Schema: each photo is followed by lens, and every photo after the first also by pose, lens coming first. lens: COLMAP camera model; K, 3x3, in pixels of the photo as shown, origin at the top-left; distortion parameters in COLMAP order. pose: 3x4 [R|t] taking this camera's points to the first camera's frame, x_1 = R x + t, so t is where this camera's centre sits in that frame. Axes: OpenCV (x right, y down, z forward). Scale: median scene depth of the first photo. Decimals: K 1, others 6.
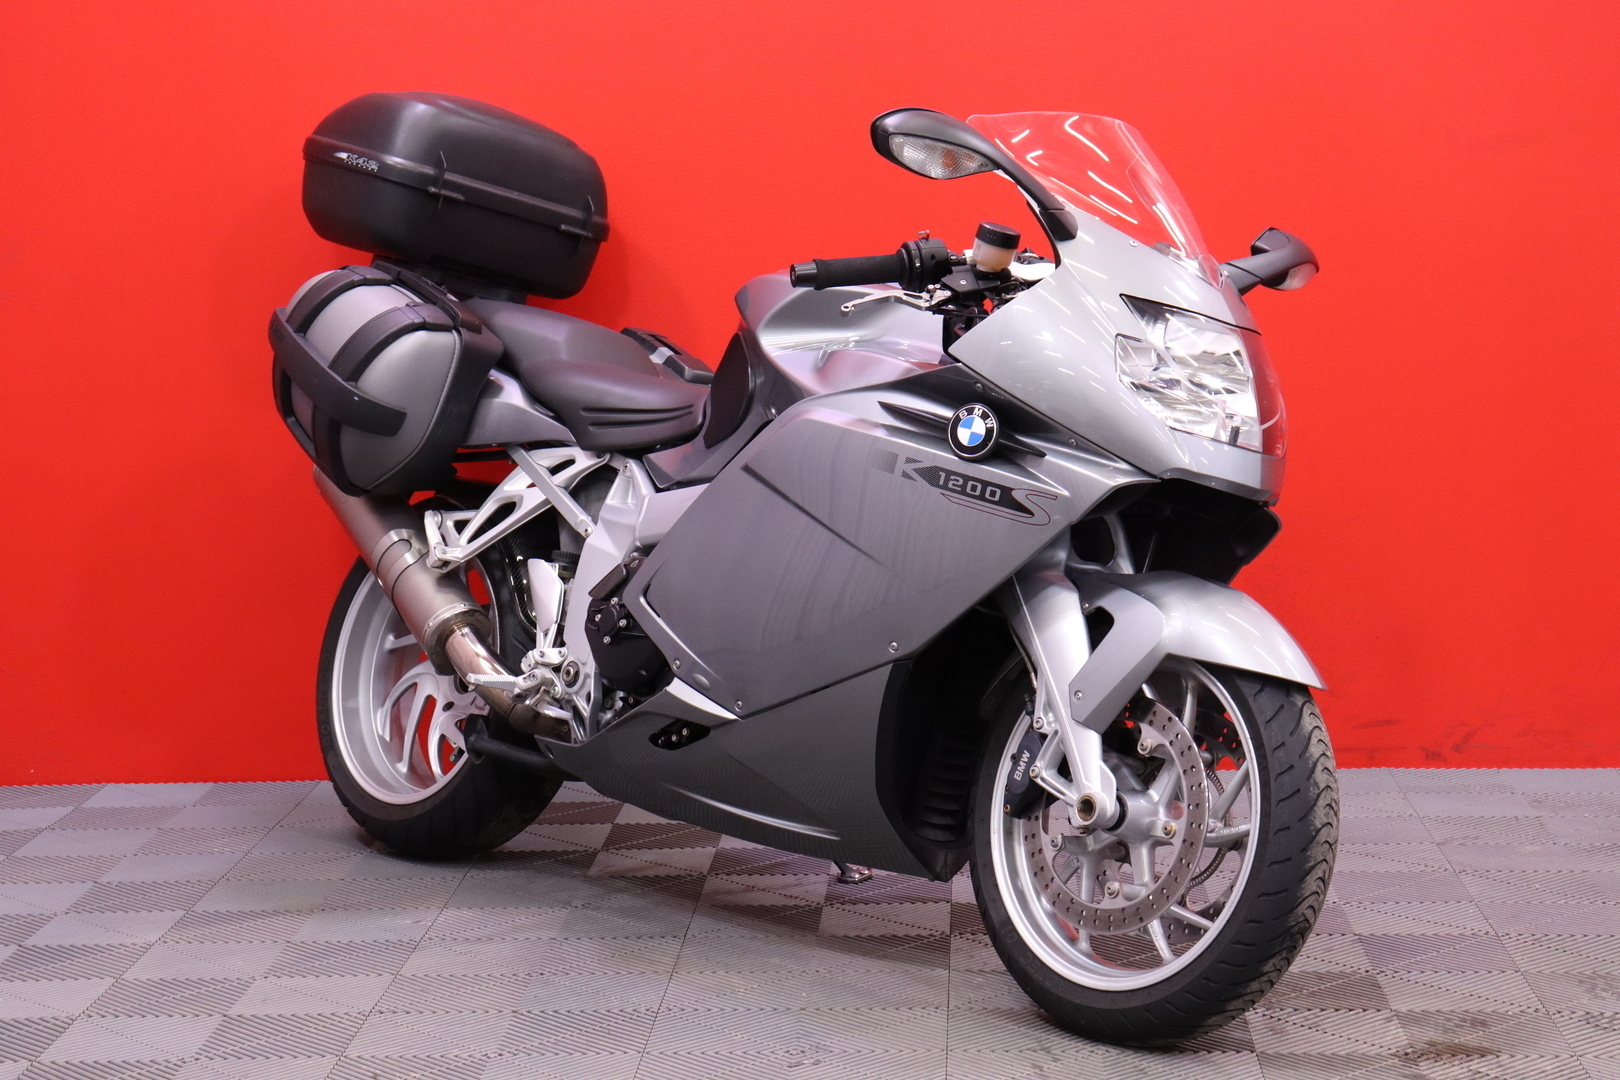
lens RADIAL K [[3330.0, 0, 810.0], [0, 3330.0, 540.0], [0, 0, 1]] dist [0.017352, 0.009002]
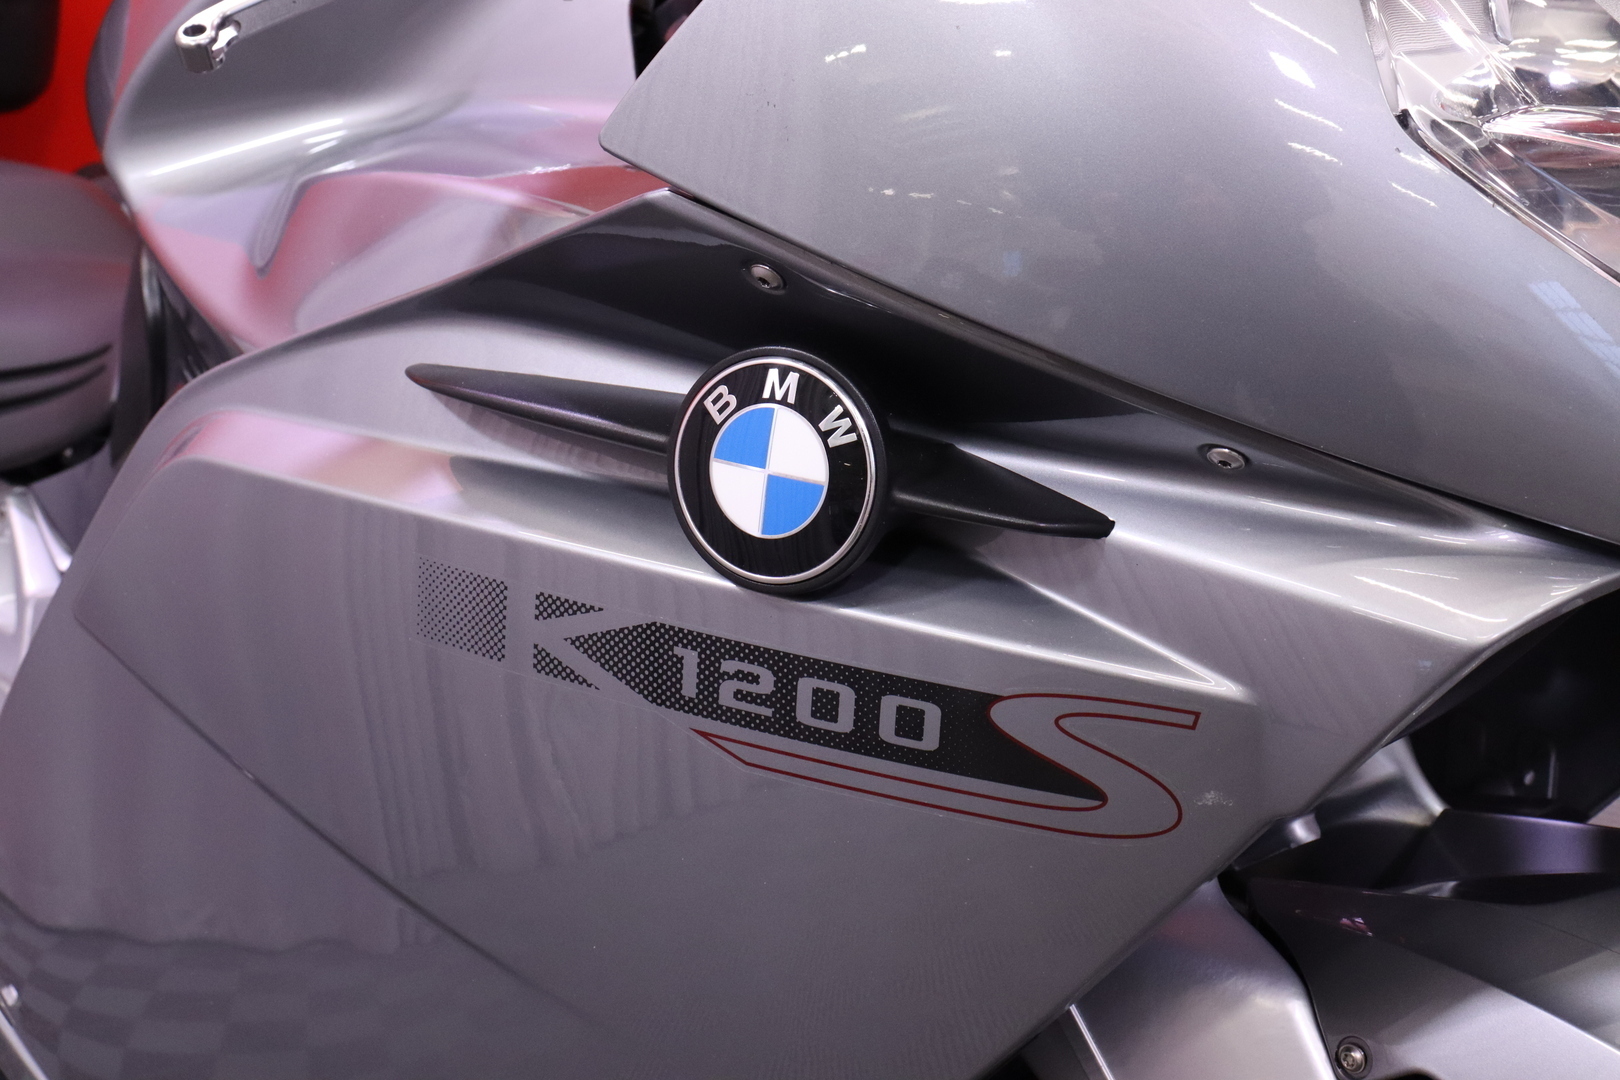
lens RADIAL K [[2215.8, 0, 810.0], [0, 2215.8, 540.0], [0, 0, 1]] dist [0.025735, 0.038327]
pose [[0.982067, -0.188490, 0.004007, 0.049506], [0.185549, 0.970071, 0.156635, -0.051439], [-0.033411, -0.153082, 0.987649, 0.842952]]
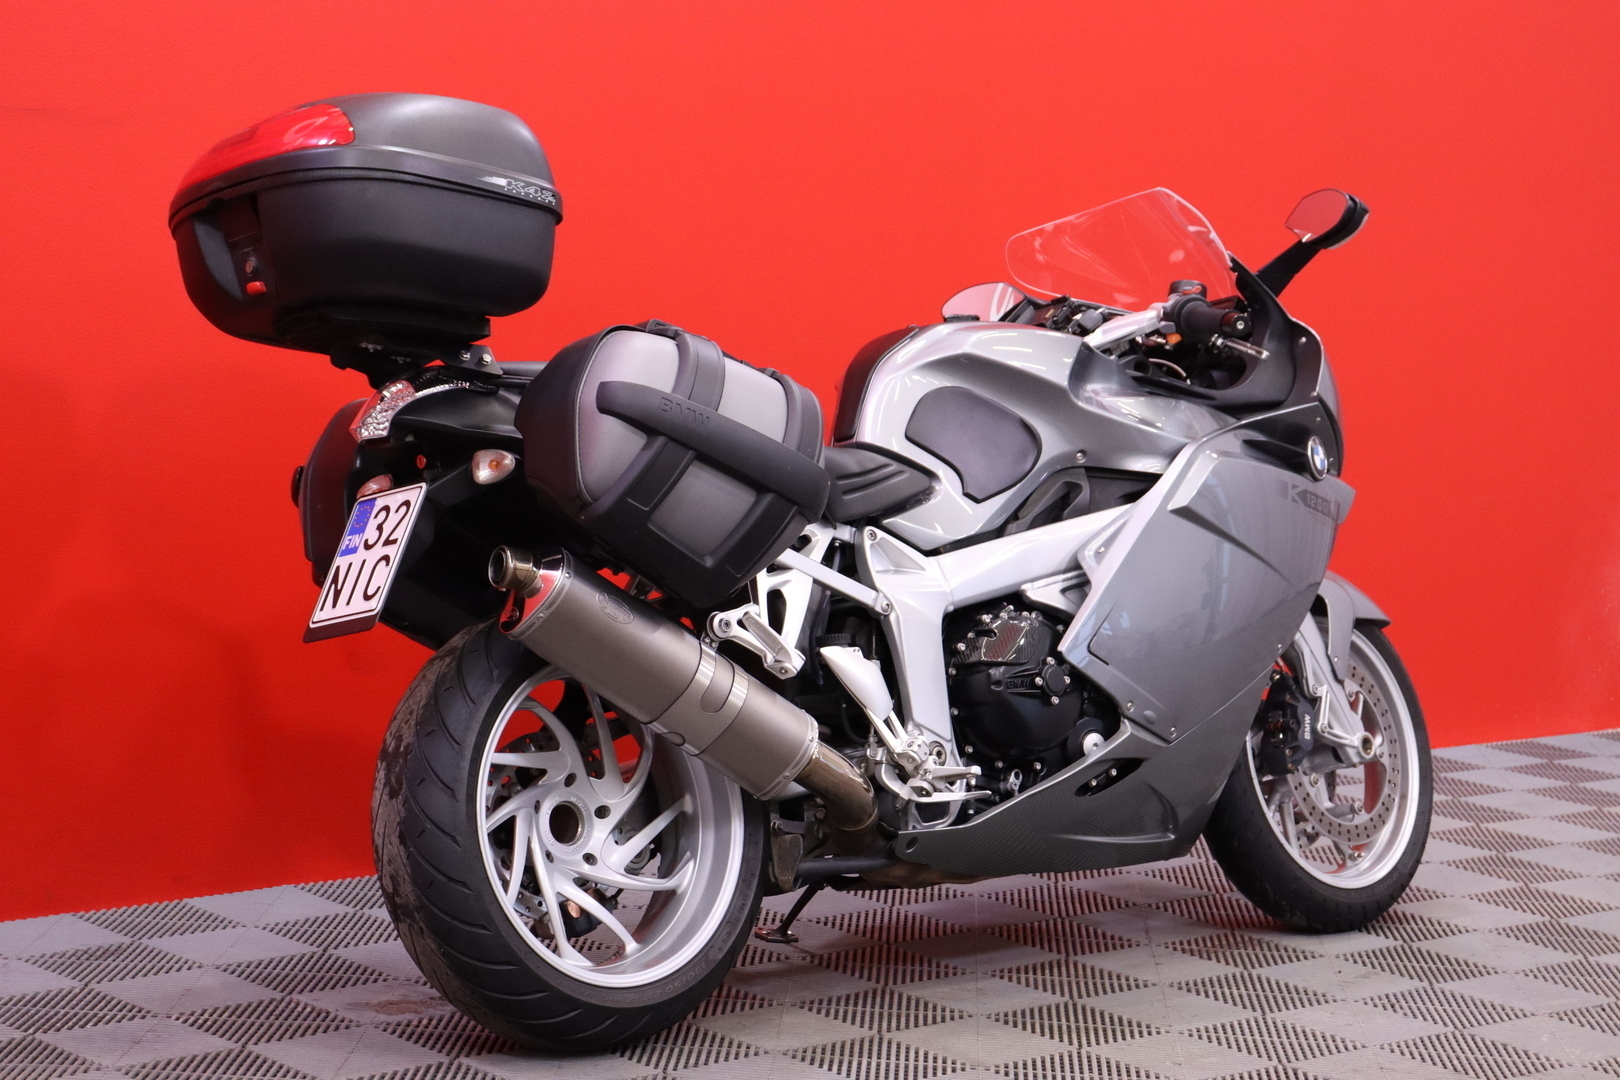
lens RADIAL K [[3296.5, 0, 810.0], [0, 3296.5, 540.0], [0, 0, 1]] dist [-0.020726, -0.073573]
pose [[-0.002833, -0.082439, 0.996592, -1.139621], [0.073046, 0.993917, 0.082425, -0.114208], [-0.997325, 0.073030, 0.003206, 1.174954]]
